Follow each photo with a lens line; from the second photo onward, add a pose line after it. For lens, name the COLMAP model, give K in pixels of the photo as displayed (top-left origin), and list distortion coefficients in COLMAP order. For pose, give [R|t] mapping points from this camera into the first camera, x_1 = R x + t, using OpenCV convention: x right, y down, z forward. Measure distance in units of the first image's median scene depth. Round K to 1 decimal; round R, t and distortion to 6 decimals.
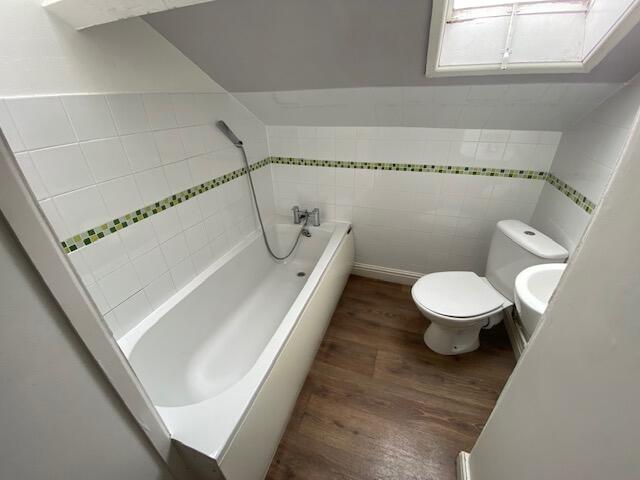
lens RADIAL K [[260.0, 0, 320.4], [0, 260.0, 236.0], [0, 0, 1]] dist [0.023112, -0.022222]
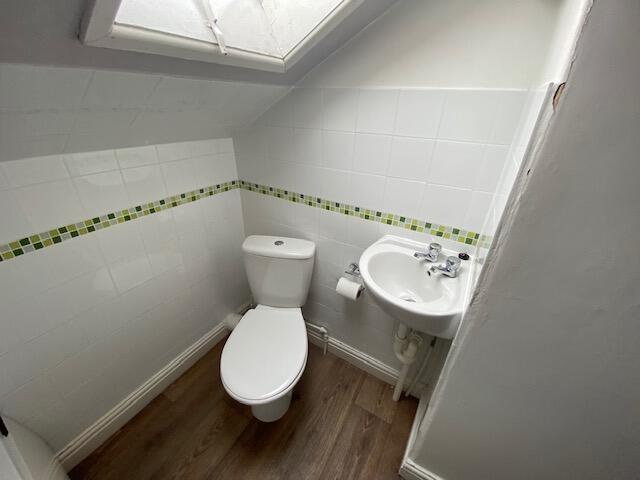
lens RADIAL K [[260.0, 0, 320.4], [0, 260.0, 236.0], [0, 0, 1]] dist [0.023112, -0.022222]
pose [[0.200034, -0.418722, 0.885809, -0.012689], [0.442728, 0.845149, 0.299525, -0.241187], [-0.874058, 0.332258, 0.354439, 0.494701]]
